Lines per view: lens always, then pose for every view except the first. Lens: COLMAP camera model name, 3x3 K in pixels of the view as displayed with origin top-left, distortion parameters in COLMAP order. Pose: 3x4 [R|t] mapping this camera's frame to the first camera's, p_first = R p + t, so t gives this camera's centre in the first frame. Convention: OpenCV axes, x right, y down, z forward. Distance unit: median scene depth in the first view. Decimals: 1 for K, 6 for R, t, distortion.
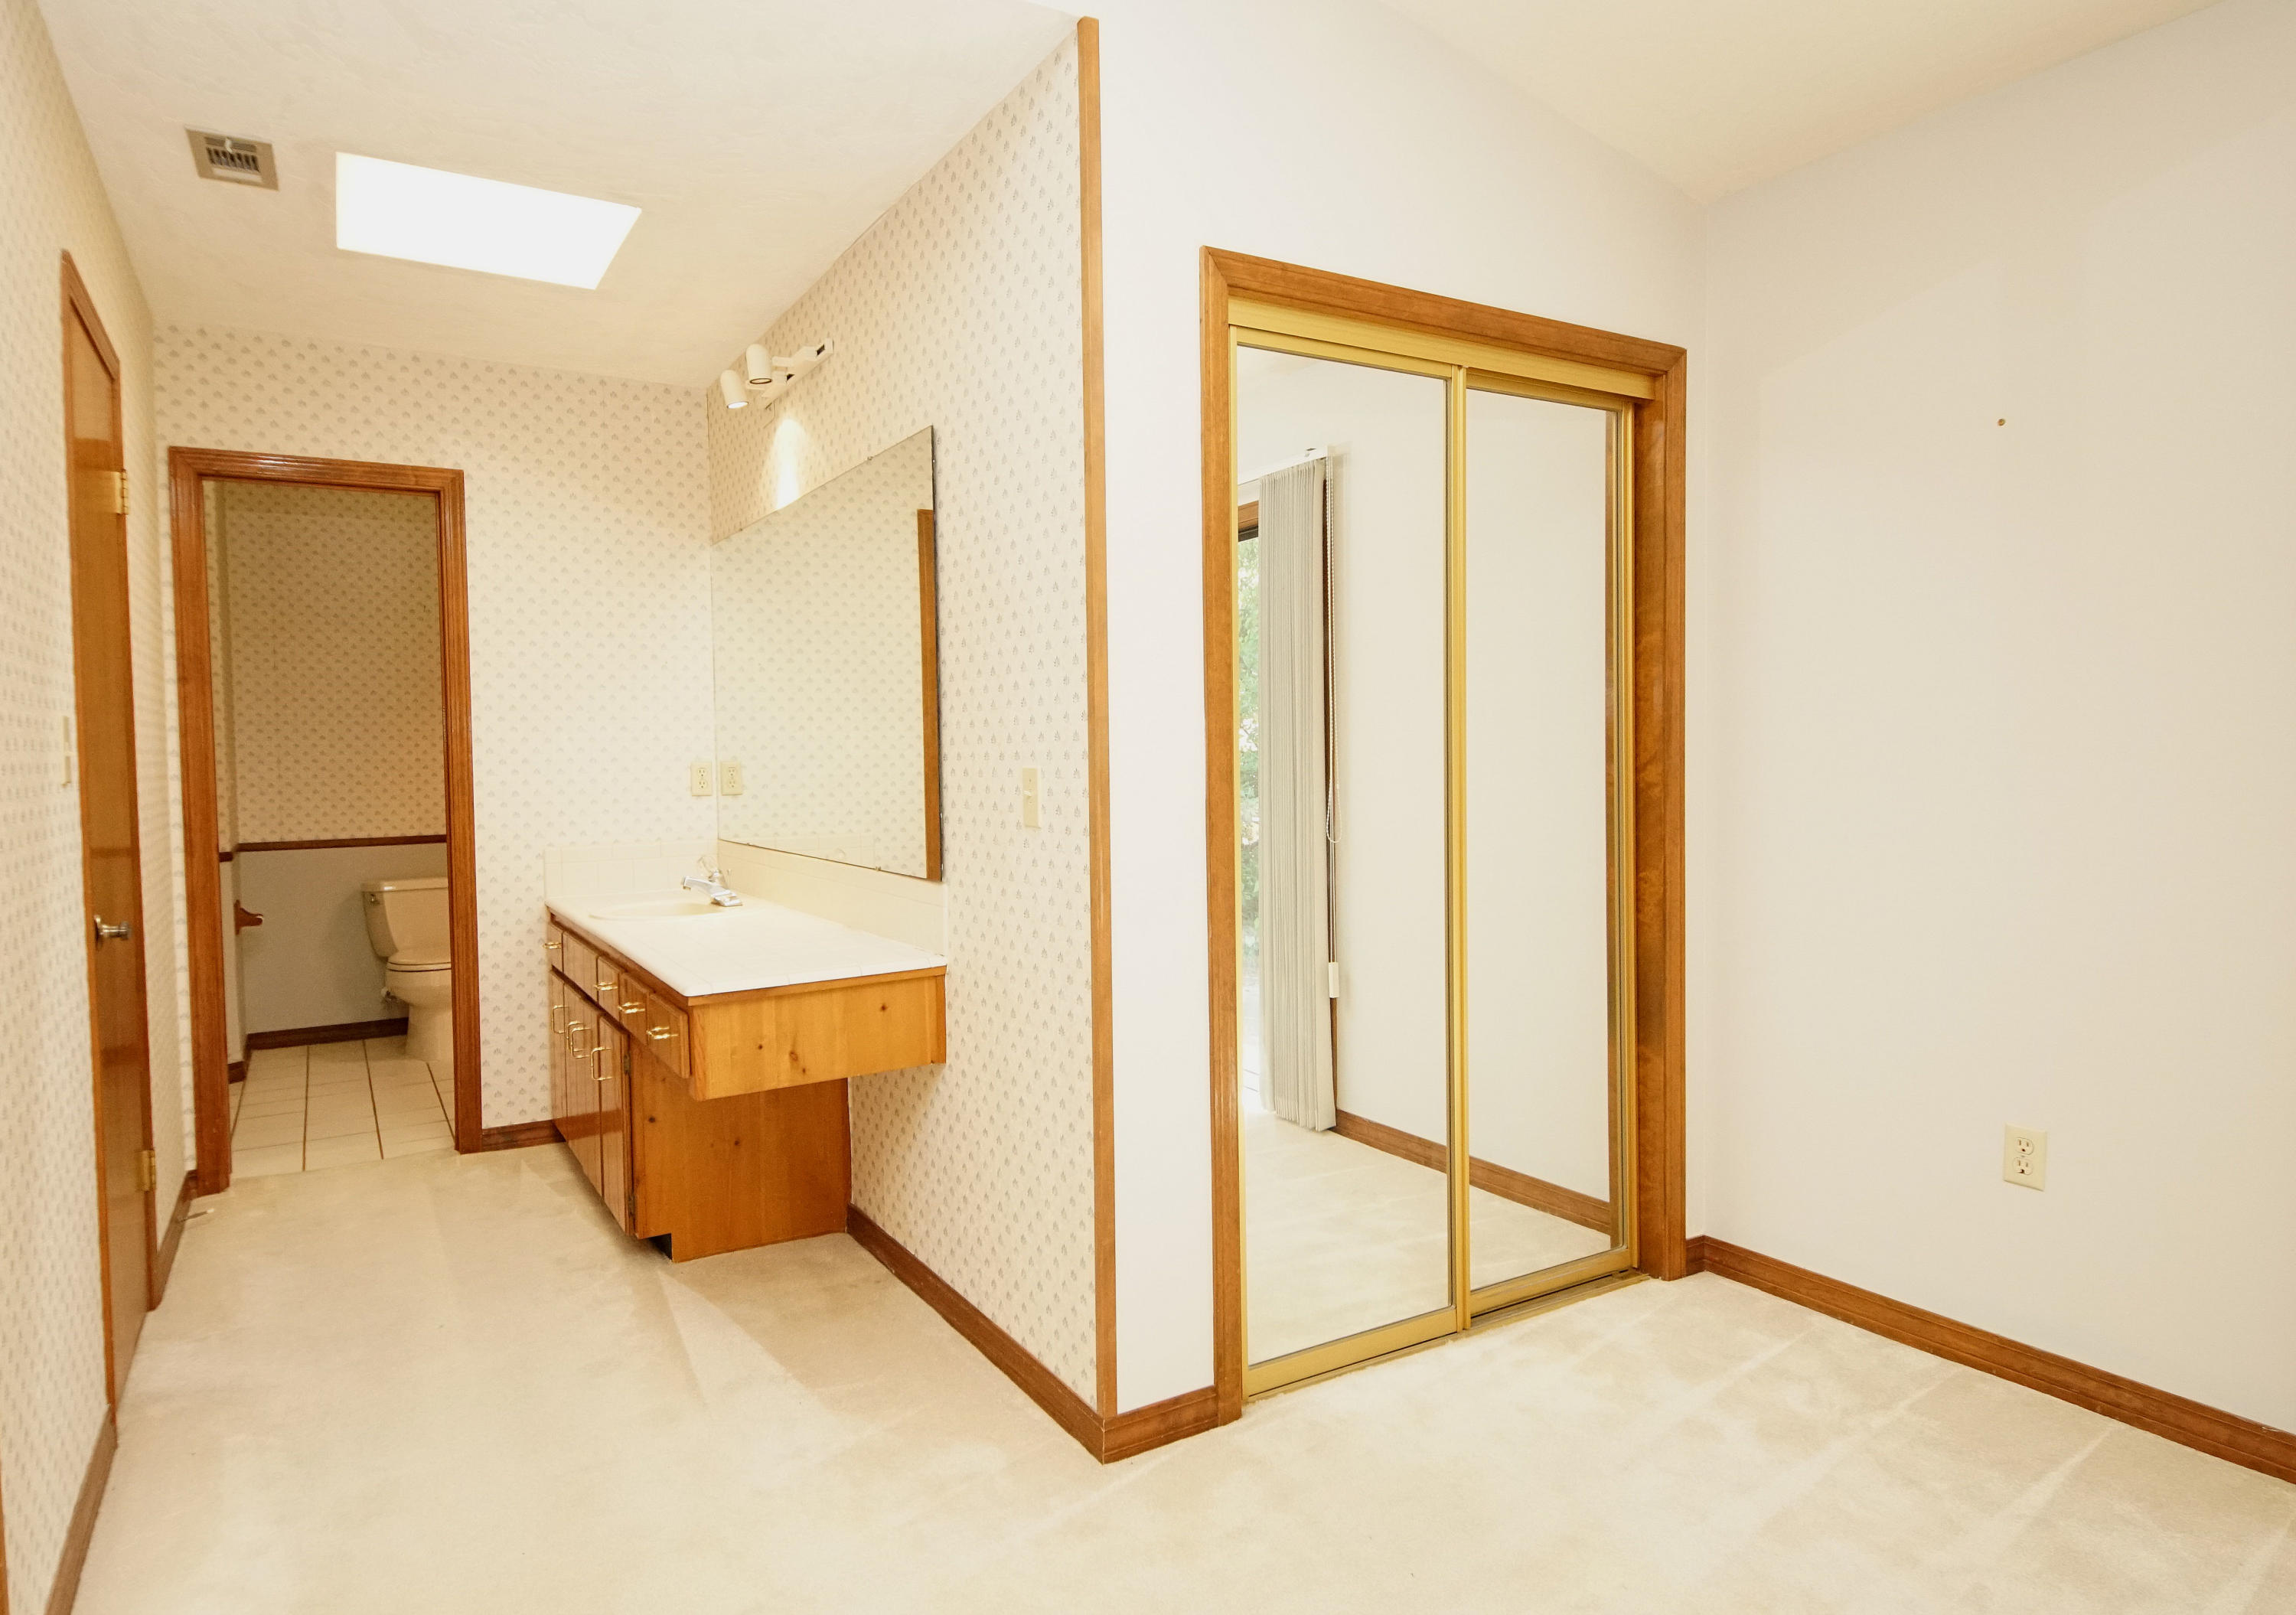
lens RADIAL K [[1137.5, 0, 1148.0], [0, 1137.5, 807.5], [0, 0, 1]] dist [0.027321, -0.000115]
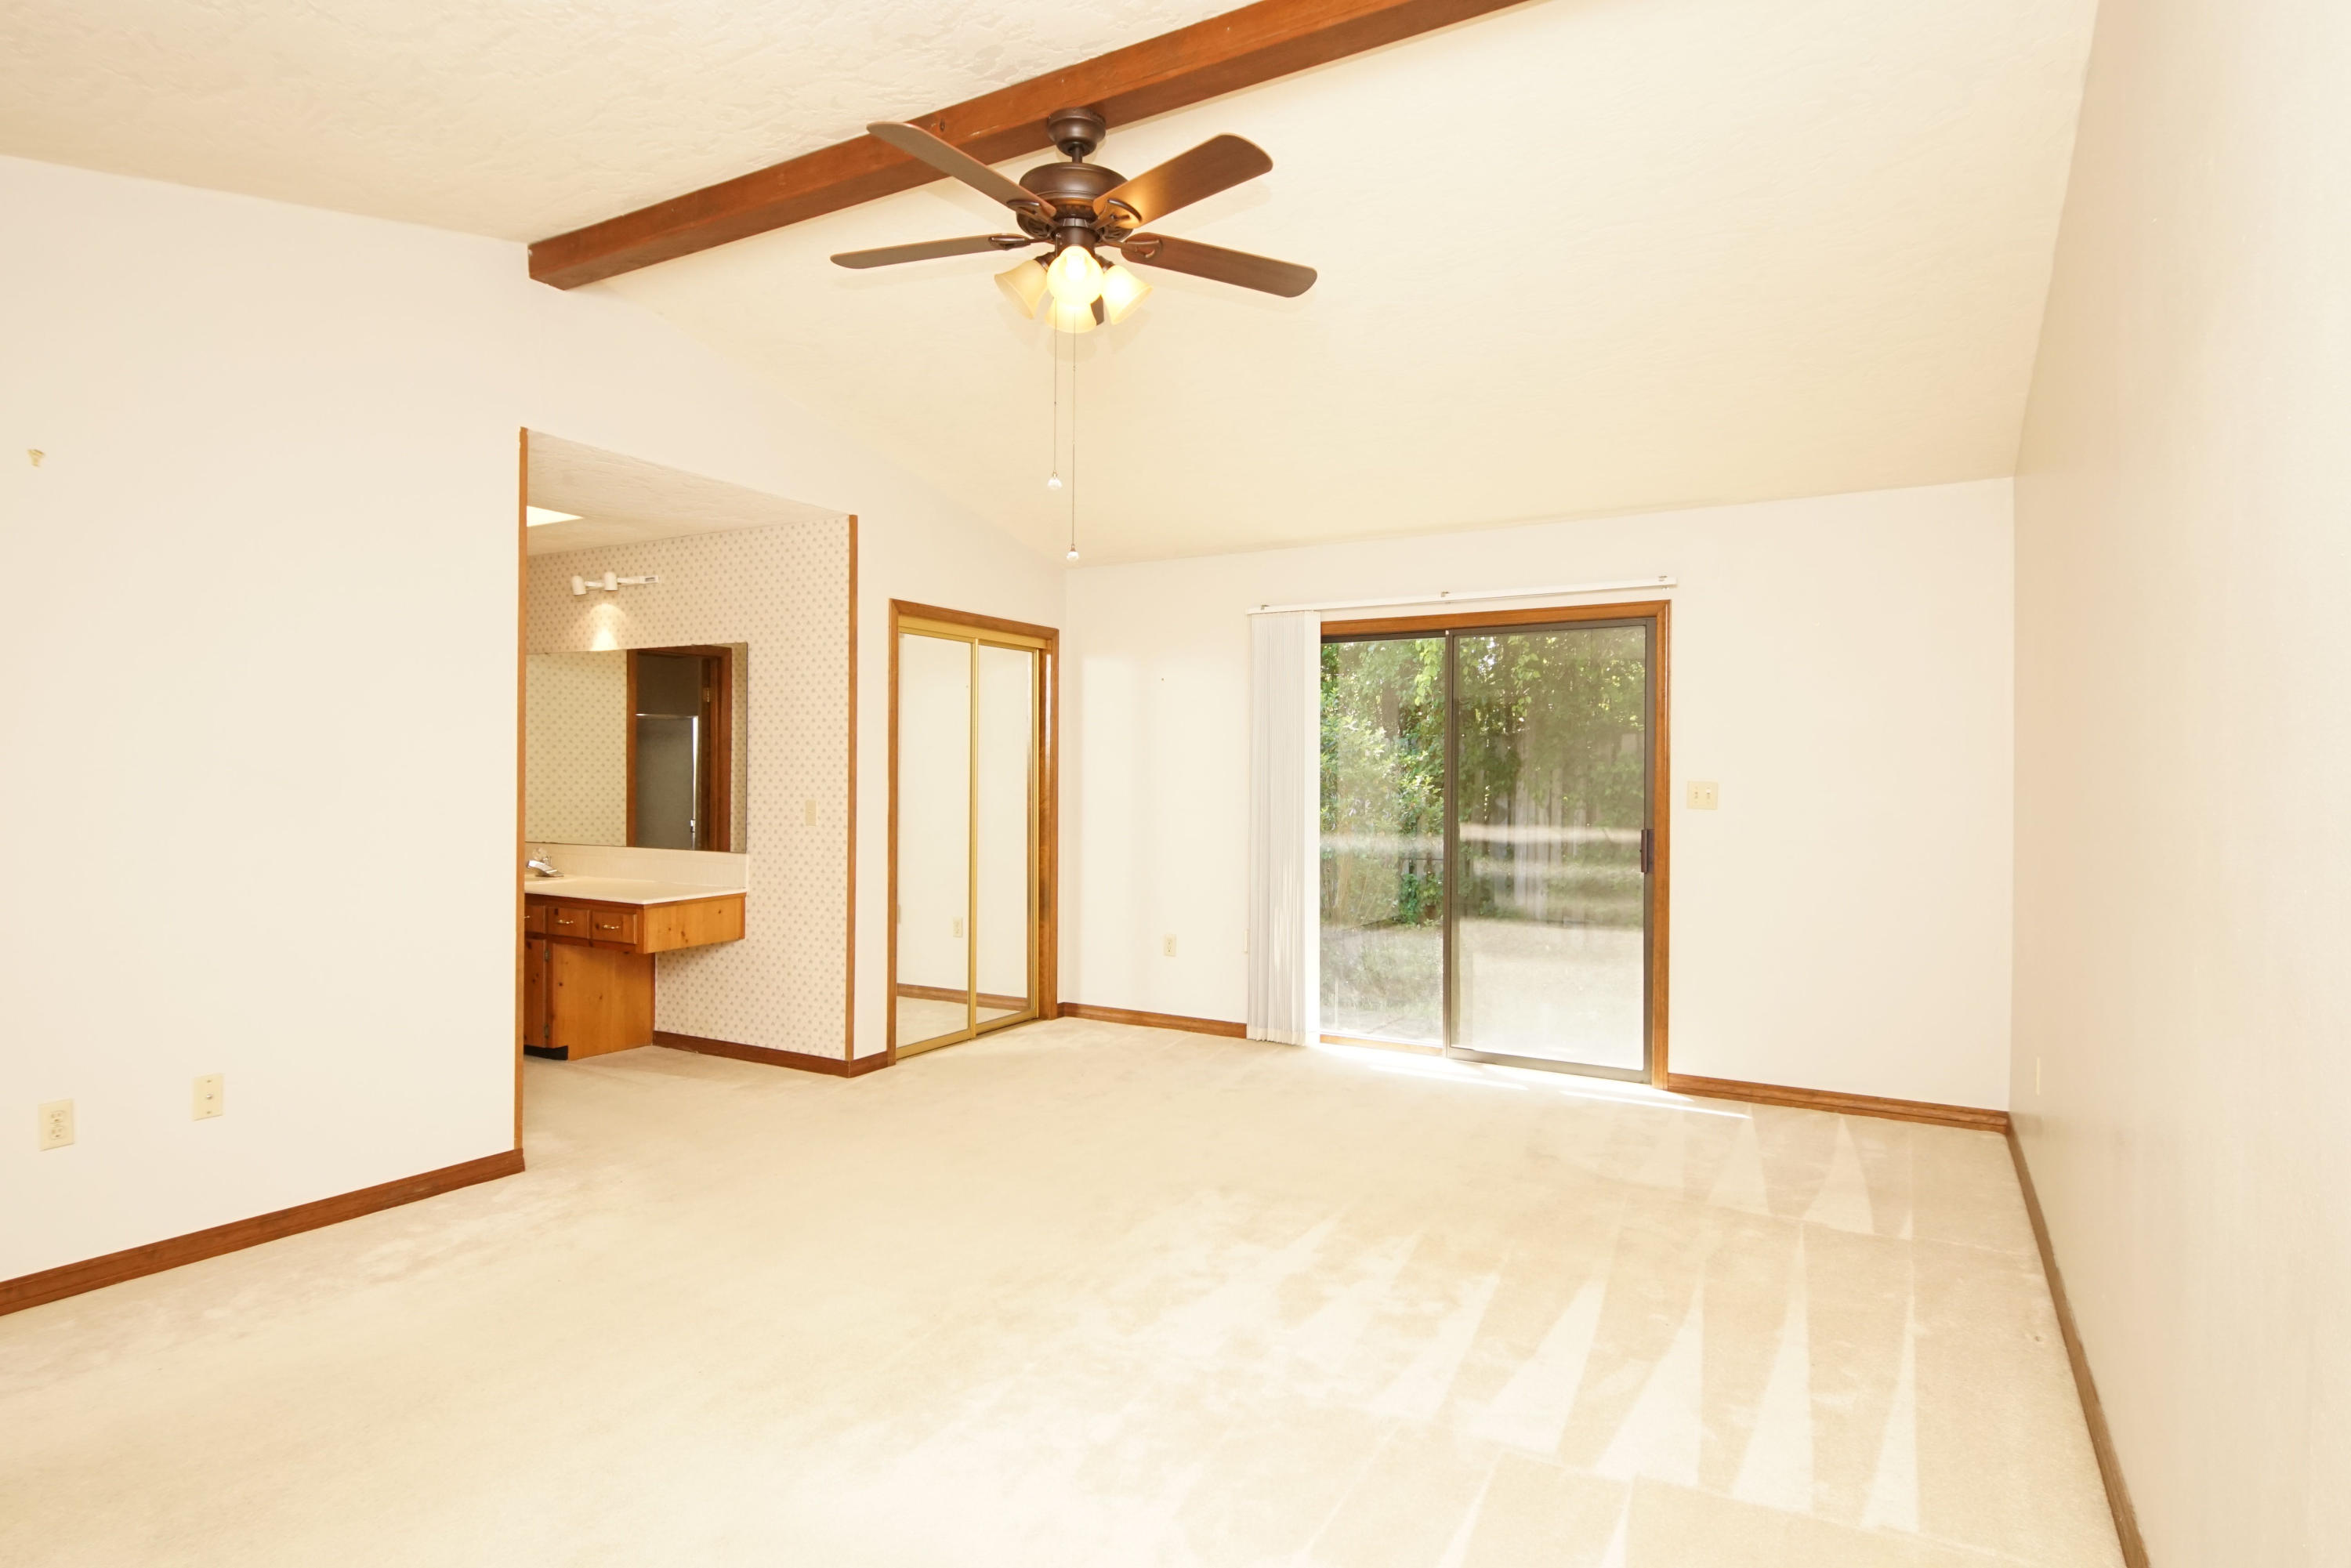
lens RADIAL K [[1259.5, 0, 1175.5], [0, 1259.5, 784.0], [0, 0, 1]] dist [-0.001935, -0.000984]
pose [[0.855671, 0.016694, 0.517251, -0.708594], [-0.000407, 0.999501, -0.031585, 0.011684], [-0.517520, 0.026815, 0.855251, -1.427008]]
